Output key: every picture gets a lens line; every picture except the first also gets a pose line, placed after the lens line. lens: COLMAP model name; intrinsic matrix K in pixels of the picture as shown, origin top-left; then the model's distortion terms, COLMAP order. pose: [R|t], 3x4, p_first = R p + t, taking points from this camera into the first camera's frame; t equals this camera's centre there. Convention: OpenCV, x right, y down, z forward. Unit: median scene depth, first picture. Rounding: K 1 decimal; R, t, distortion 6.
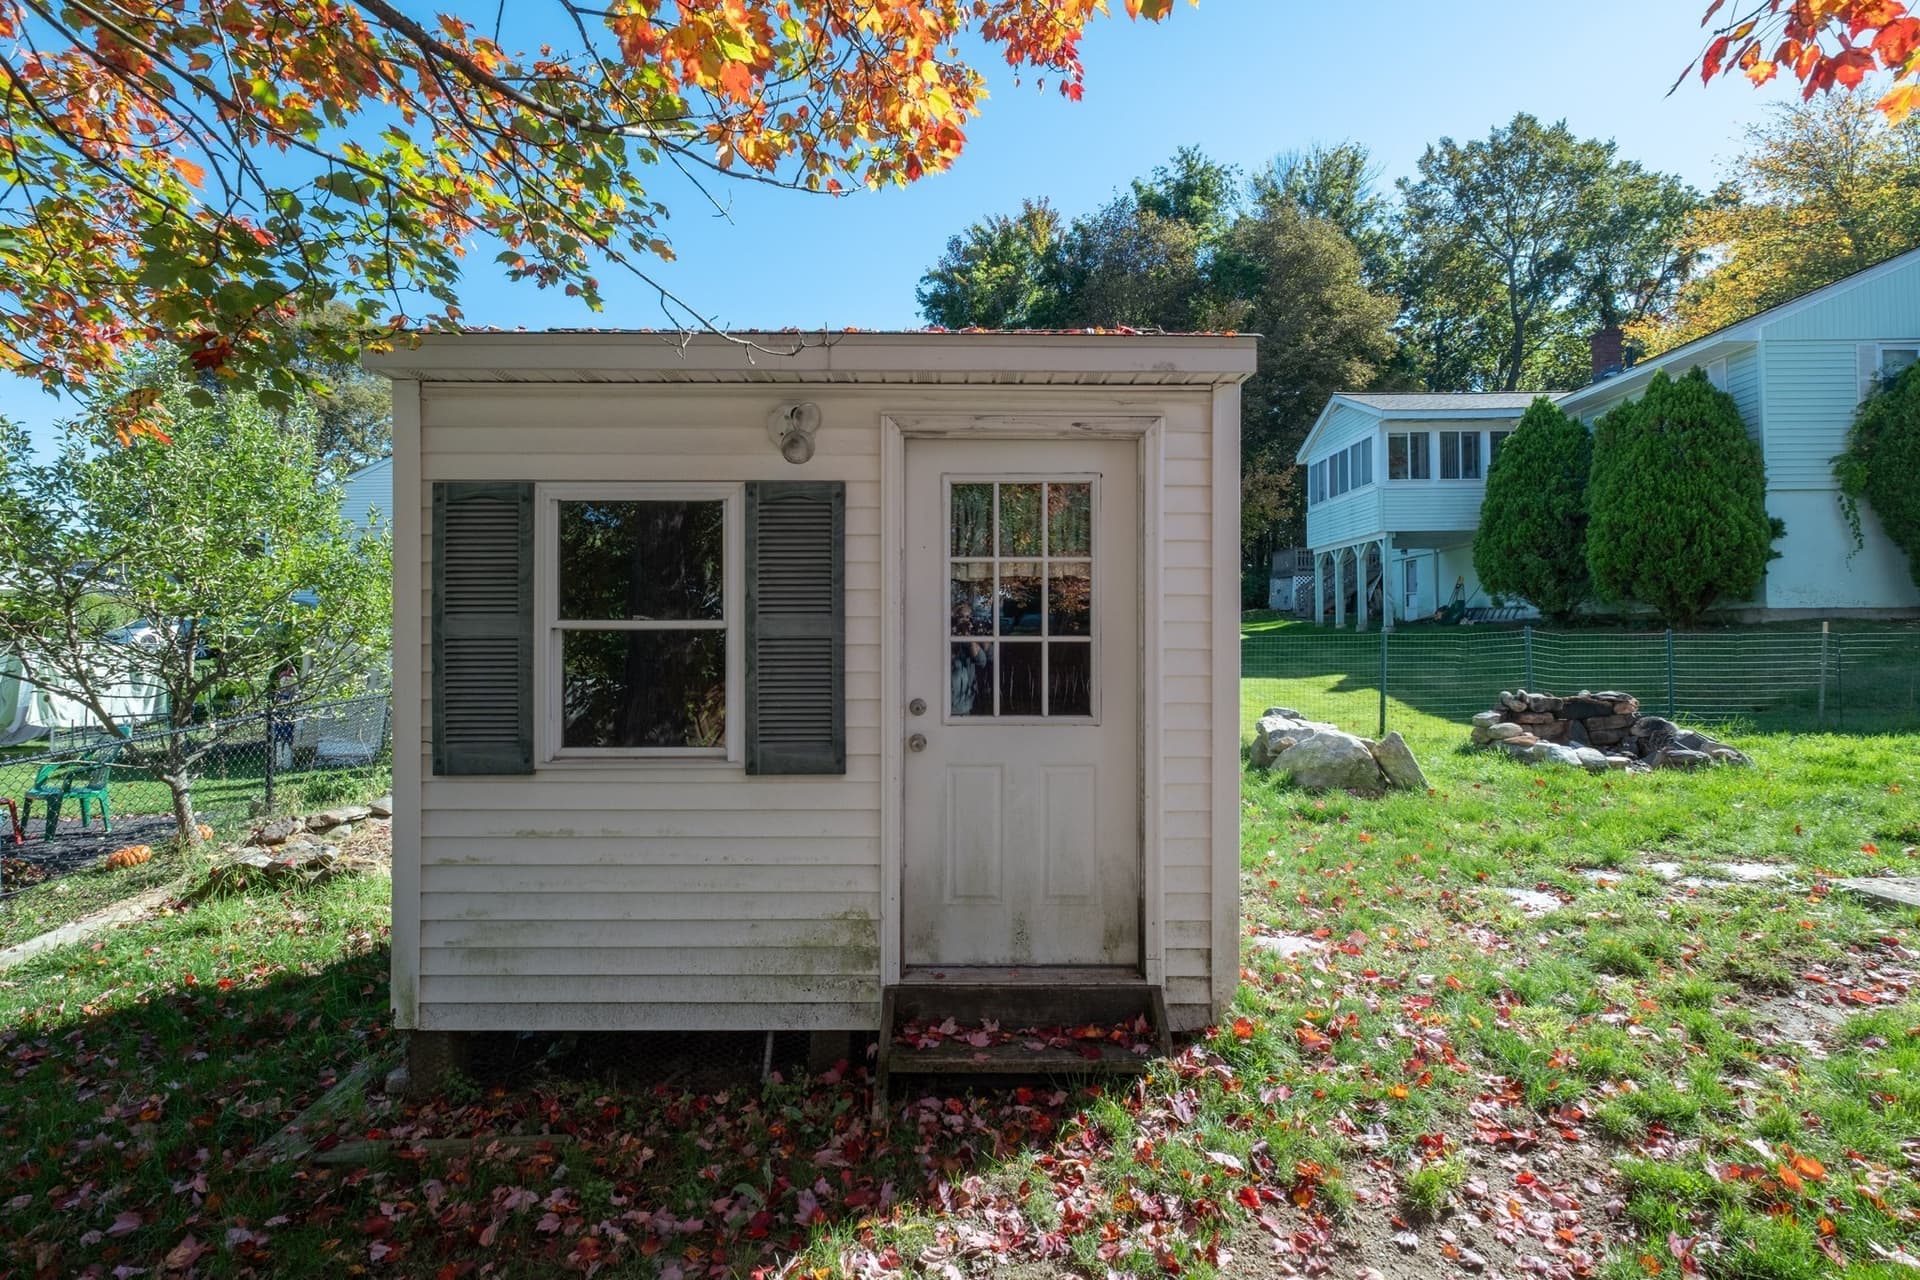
lens RADIAL K [[863.2, 0, 959.8], [0, 863.2, 623.0], [0, 0, 1]] dist [0.000480, -0.003175]
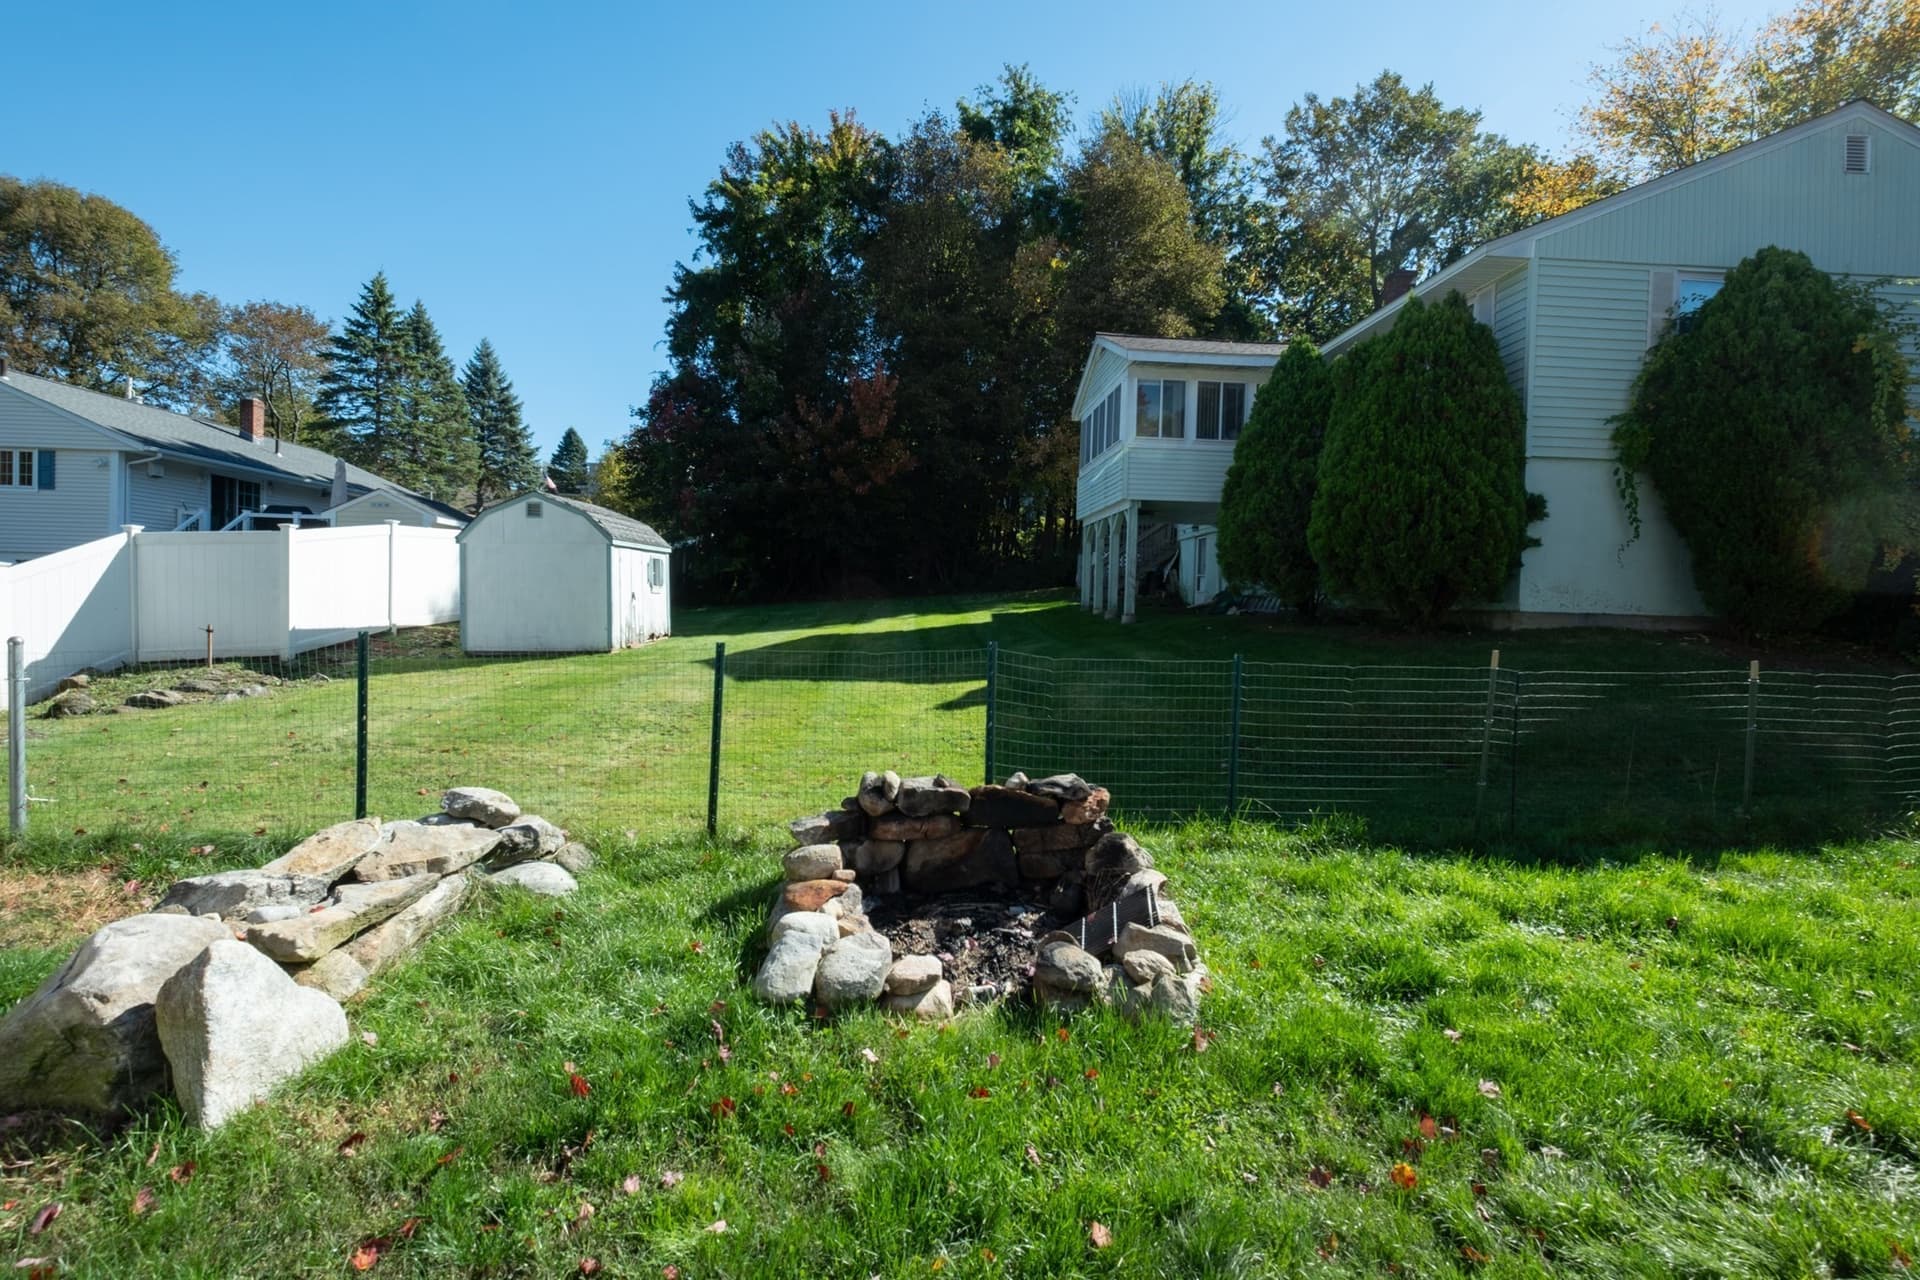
lens RADIAL K [[852.6, 0, 955.0], [0, 852.6, 617.5], [0, 0, 1]] dist [0.004016, -0.000813]
pose [[0.995546, 0.031640, 0.088808, 0.256374], [-0.034418, 0.998959, 0.029928, -0.012025], [-0.087769, -0.032851, 0.995599, 0.199208]]
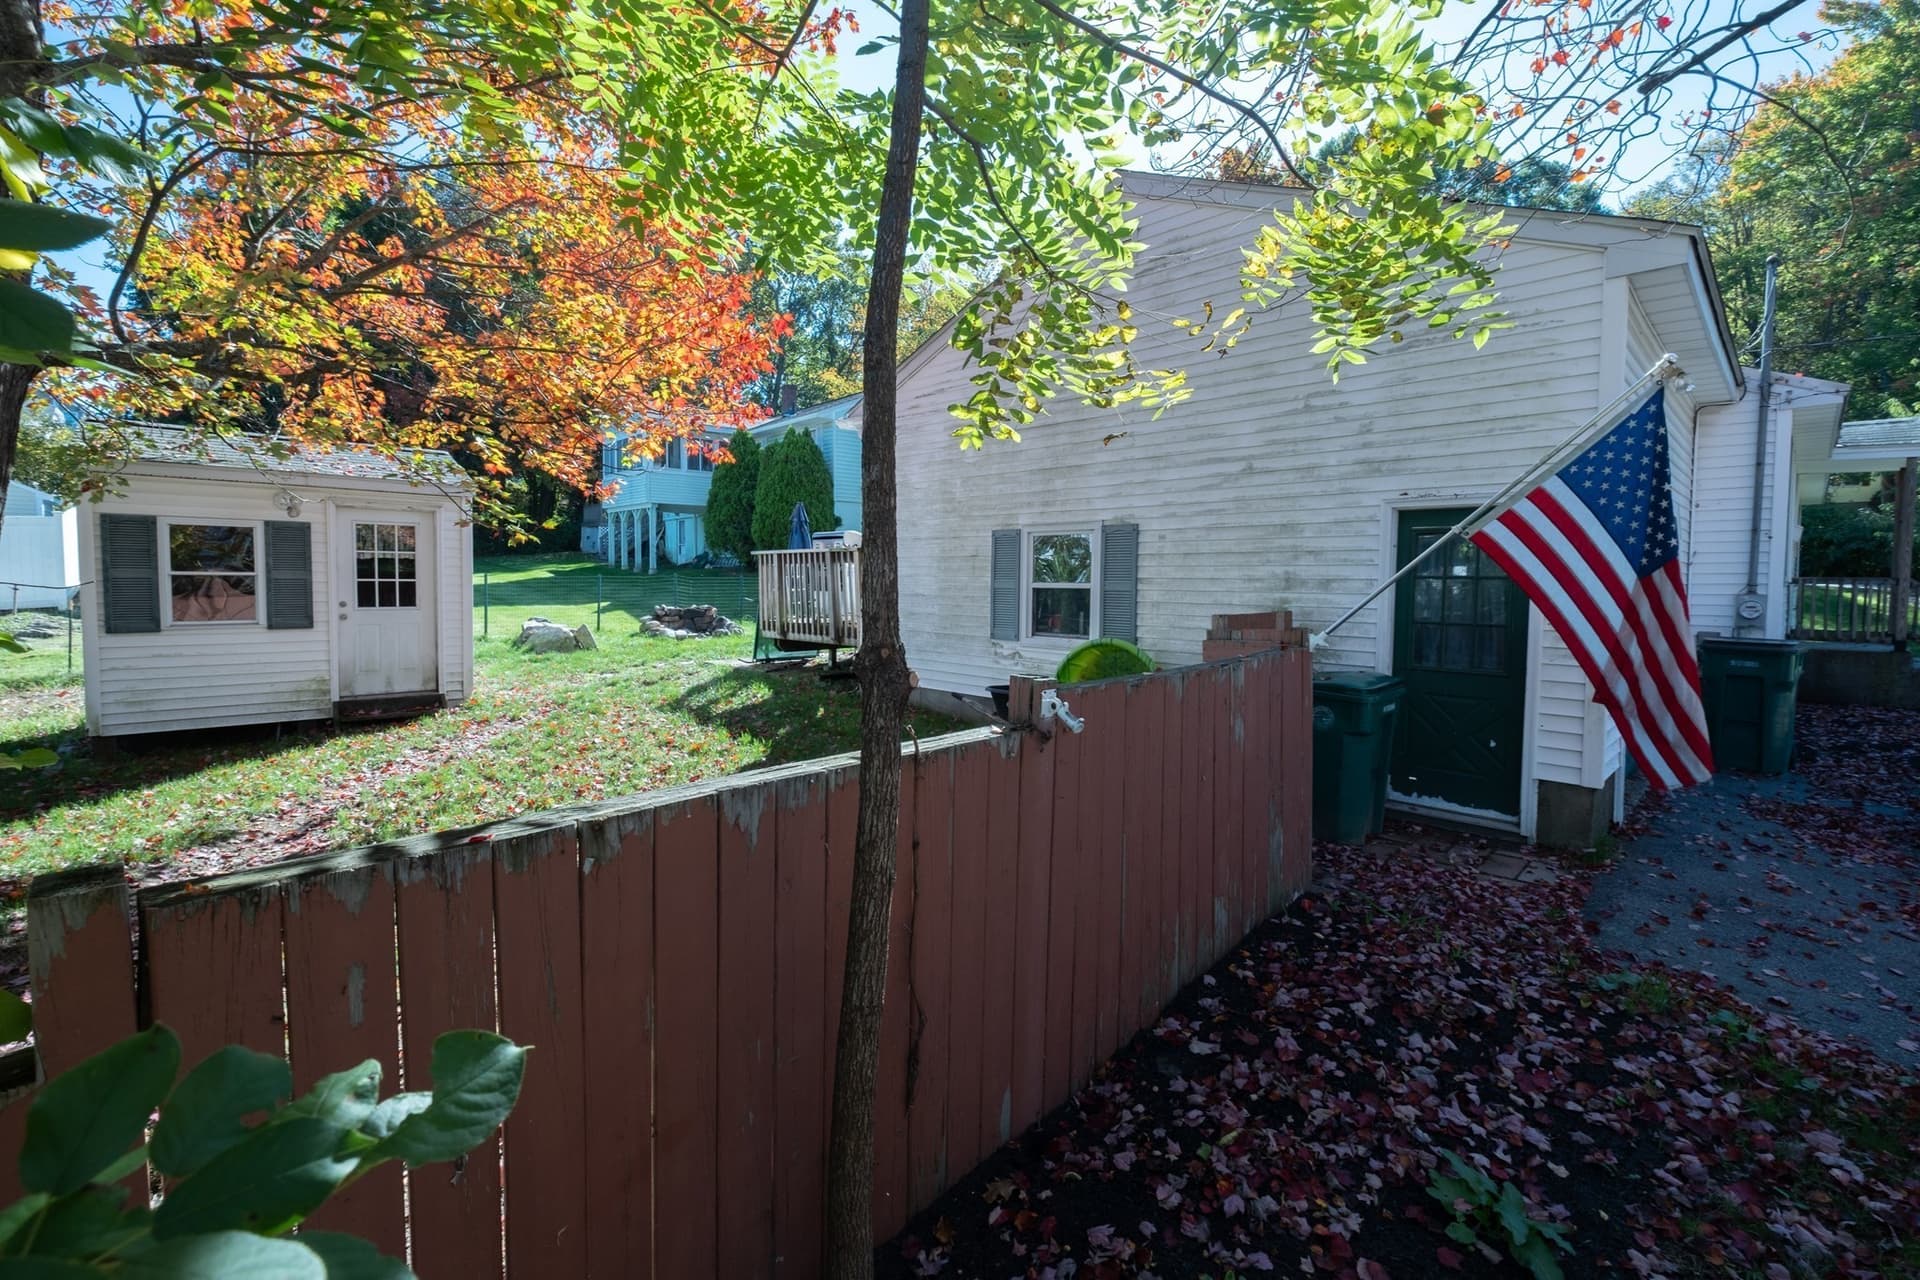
lens RADIAL K [[823.4, 0, 953.7], [0, 823.4, 616.5], [0, 0, 1]] dist [-0.000924, -0.000409]
pose [[0.738723, -0.022118, 0.673646, -0.059067], [-0.023911, 0.997972, 0.058987, -0.010241], [-0.673585, -0.059683, 0.736696, -0.351942]]
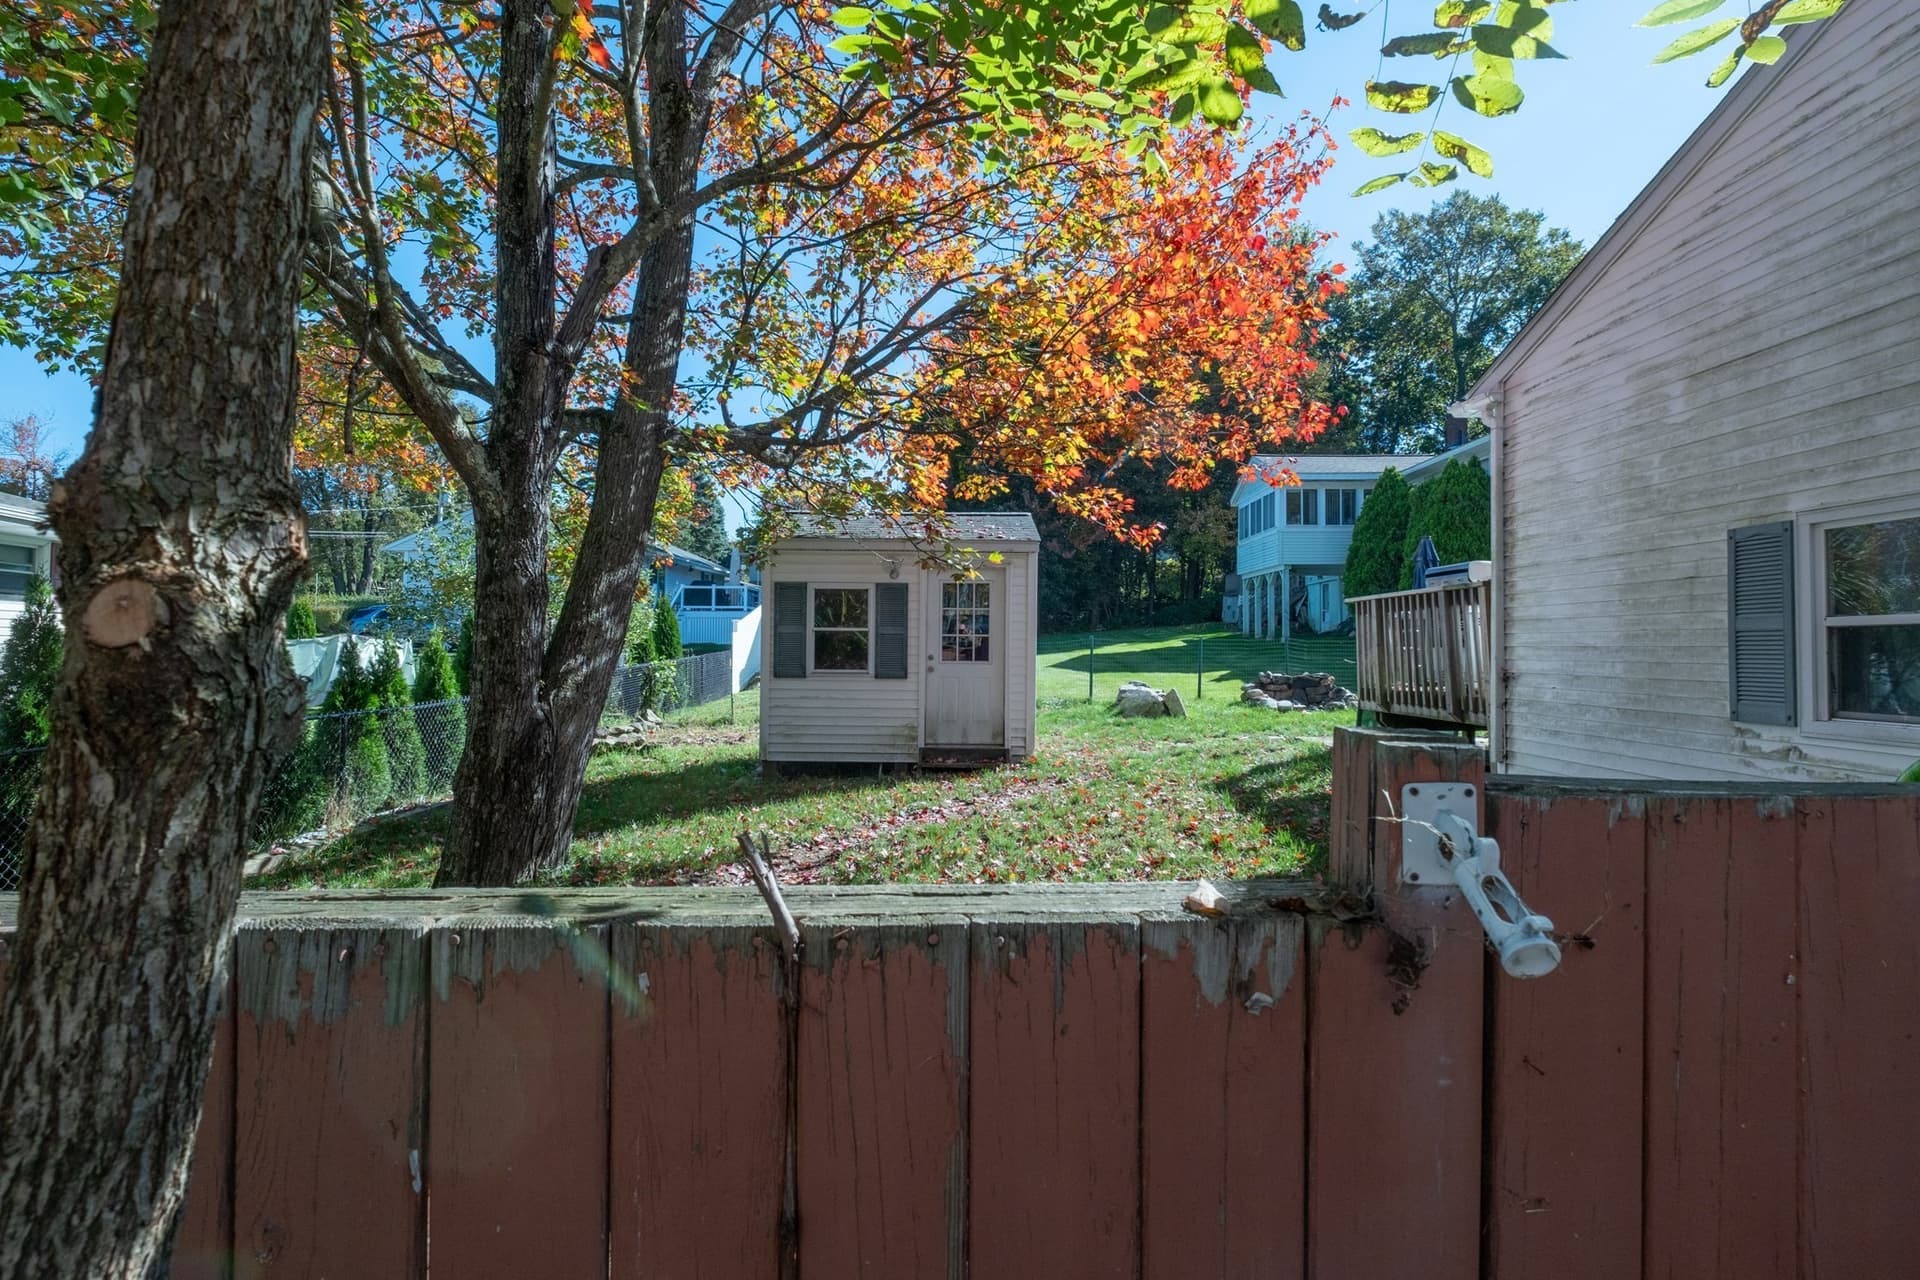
lens RADIAL K [[863.2, 0, 959.8], [0, 863.2, 623.0], [0, 0, 1]] dist [0.000480, -0.003175]
pose [[0.999931, 0.010046, -0.006097, 0.010527], [-0.010108, 0.999897, -0.010224, 0.001012], [0.005993, 0.010285, 0.999929, -0.309237]]
